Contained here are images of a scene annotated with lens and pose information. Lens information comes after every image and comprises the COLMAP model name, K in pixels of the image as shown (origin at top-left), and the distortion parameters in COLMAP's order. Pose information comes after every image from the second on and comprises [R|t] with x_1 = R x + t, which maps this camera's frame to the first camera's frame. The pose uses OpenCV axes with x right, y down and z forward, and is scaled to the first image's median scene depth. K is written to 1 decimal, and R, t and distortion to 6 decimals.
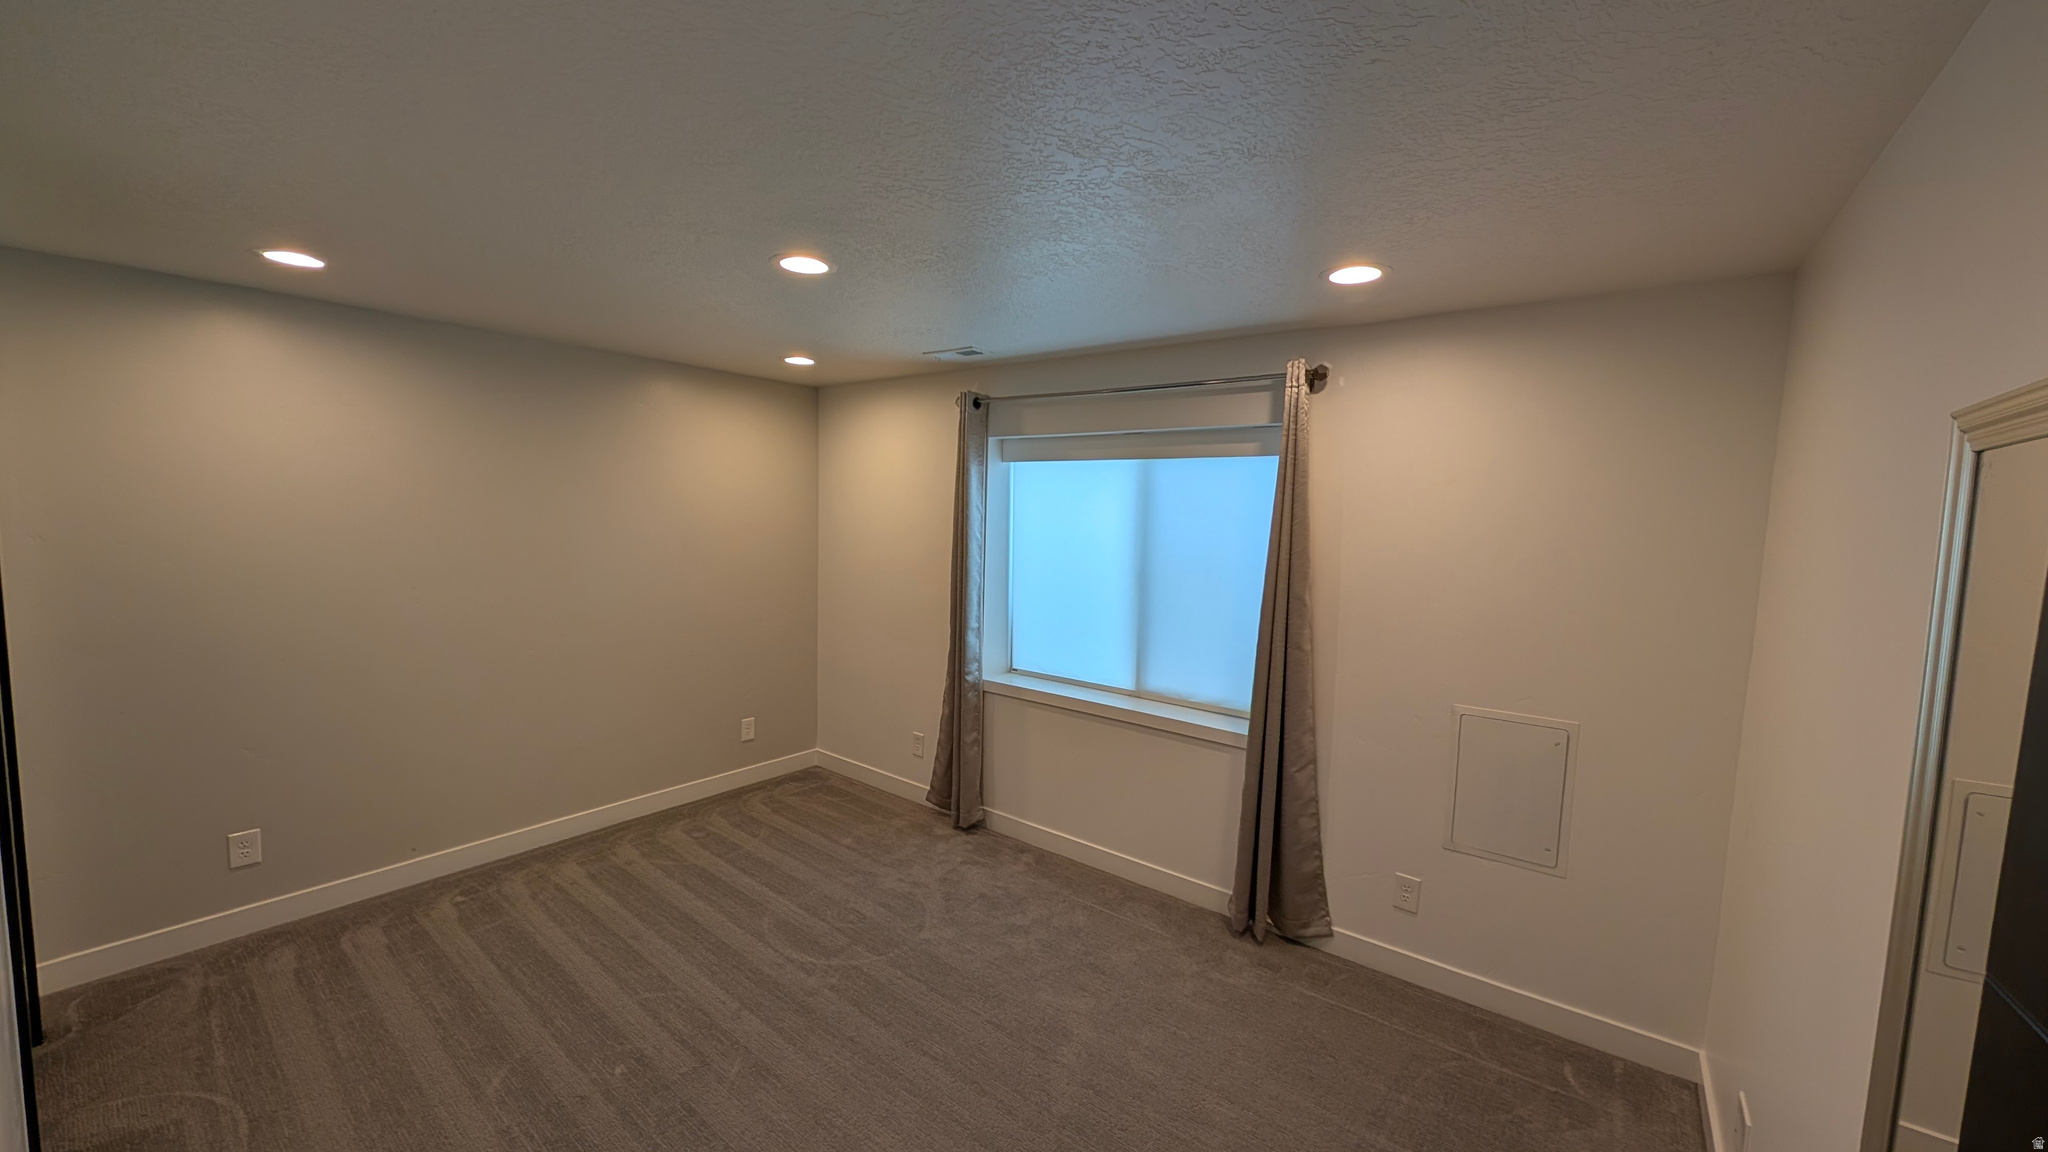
lens RADIAL K [[756.9, 0, 1024.0], [0, 756.9, 576.0], [0, 0, 1]] dist [-0.010902, -0.000215]
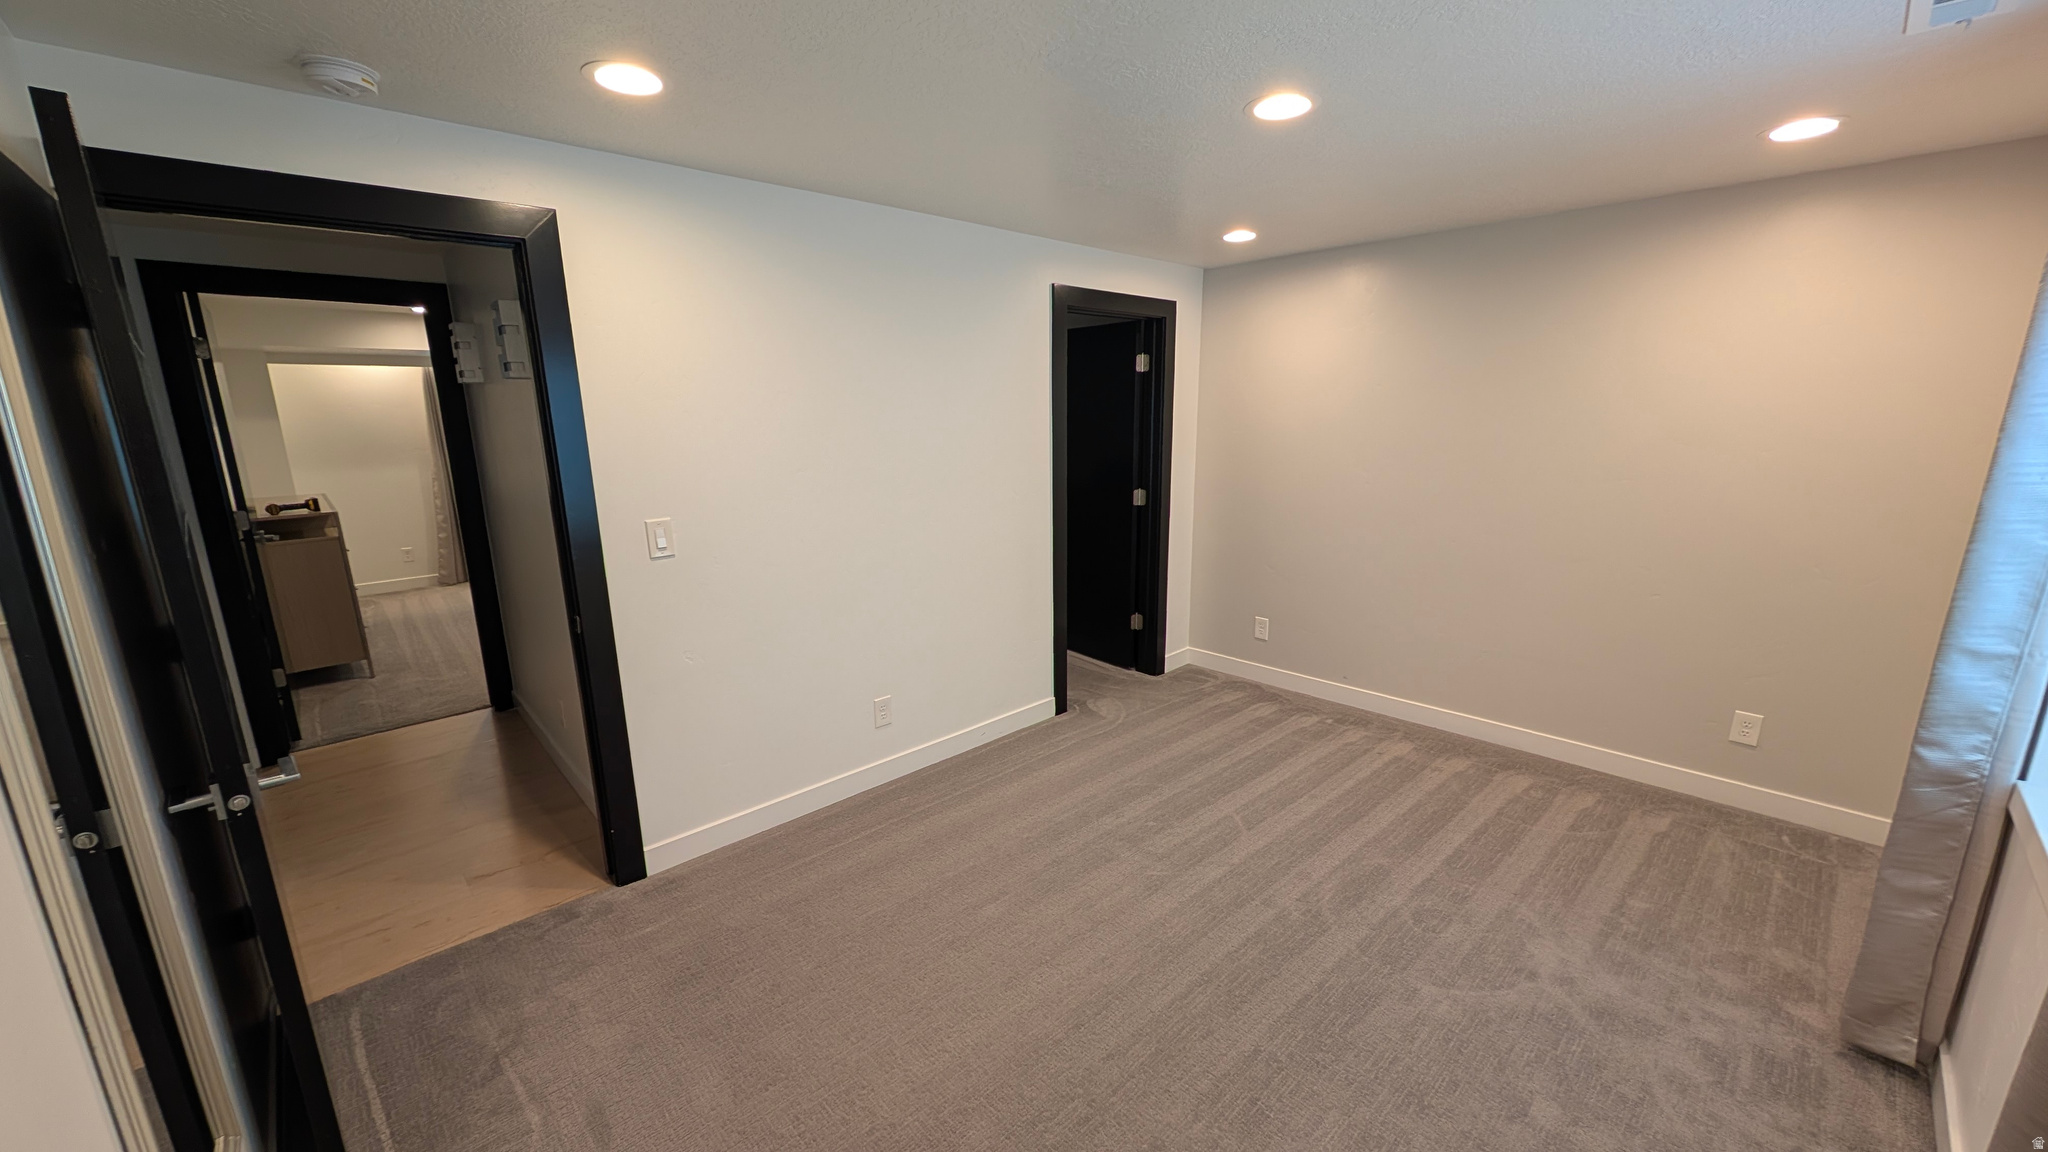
lens RADIAL K [[756.9, 0, 1024.0], [0, 756.9, 576.0], [0, 0, 1]] dist [-0.010902, -0.000215]
pose [[-0.144191, 0.188052, -0.971517, 0.497363], [-0.071718, 0.977209, 0.199798, -0.027068], [0.986948, 0.098485, -0.127417, 0.603216]]
